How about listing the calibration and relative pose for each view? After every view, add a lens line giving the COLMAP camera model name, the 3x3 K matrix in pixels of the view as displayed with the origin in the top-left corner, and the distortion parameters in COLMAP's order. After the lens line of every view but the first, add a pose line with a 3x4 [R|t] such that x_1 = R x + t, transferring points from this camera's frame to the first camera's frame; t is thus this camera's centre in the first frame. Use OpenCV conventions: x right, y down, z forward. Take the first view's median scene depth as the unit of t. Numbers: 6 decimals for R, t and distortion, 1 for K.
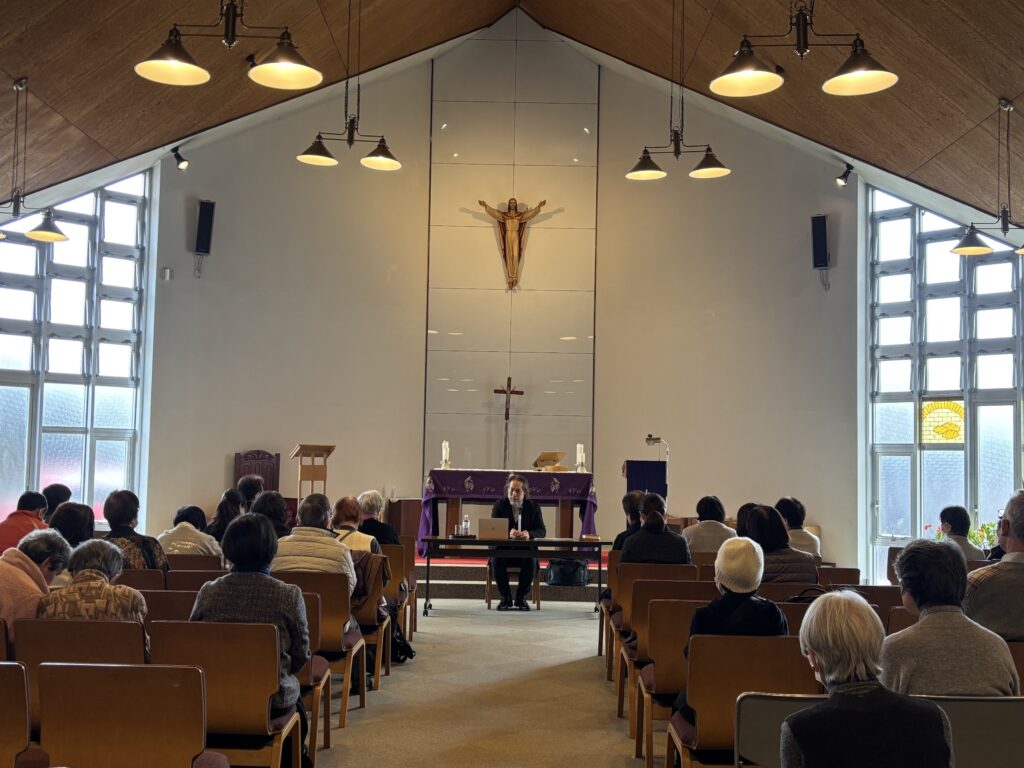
lens RADIAL K [[1150.7, 0, 497.0], [0, 1150.7, 393.9], [0, 0, 1]] dist [0.050133, 0.000000]
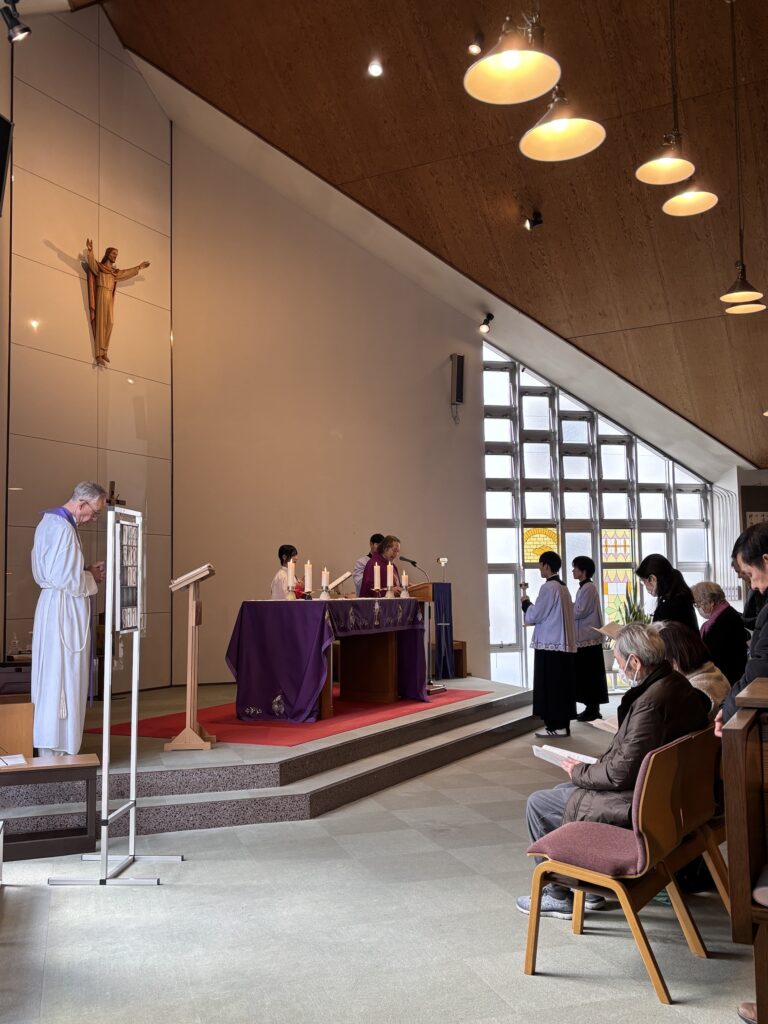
lens RADIAL K [[986.9, 0, 375.5], [0, 986.9, 509.6], [0, 0, 1]] dist [0.043879, 0.000000]
pose [[0.462193, 0.046059, 0.885582, -0.592362], [-0.026390, 0.998922, -0.038181, 0.030182], [-0.886387, -0.005723, 0.462910, 0.659701]]
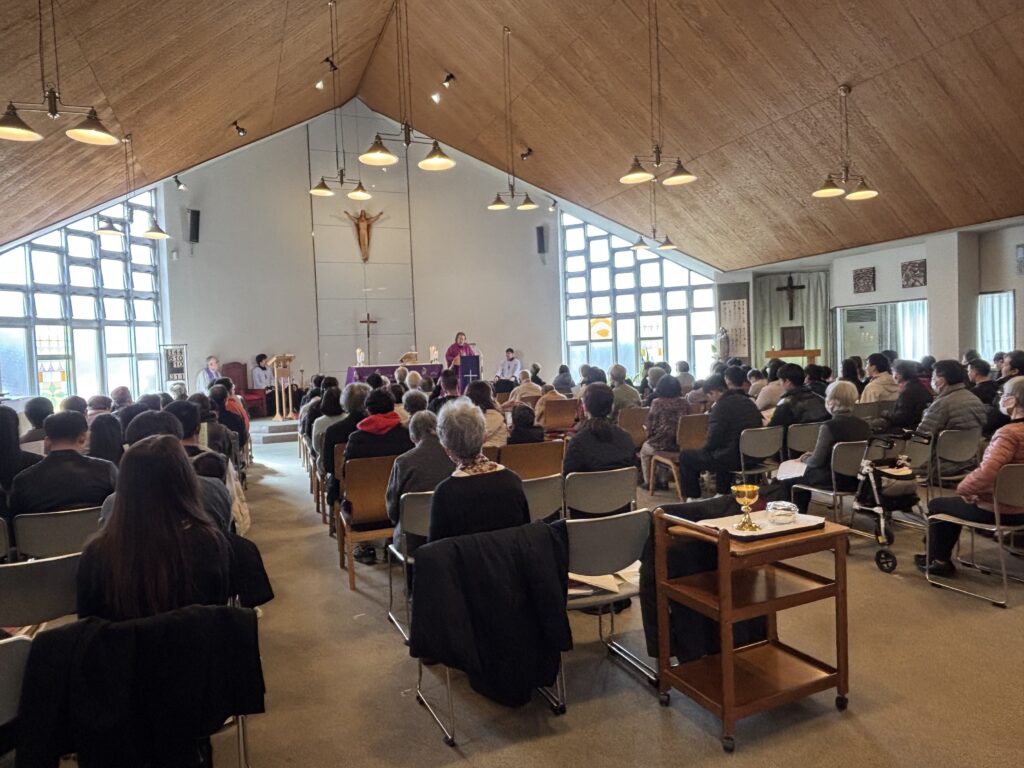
lens RADIAL K [[670.8, 0, 503.8], [0, 670.8, 382.1], [0, 0, 1]] dist [0.020496, -0.029672]
pose [[0.925284, -0.069441, 0.372863, -0.229234], [0.033725, 0.994266, 0.101476, -0.008344], [-0.377772, -0.081319, 0.922321, -0.053406]]
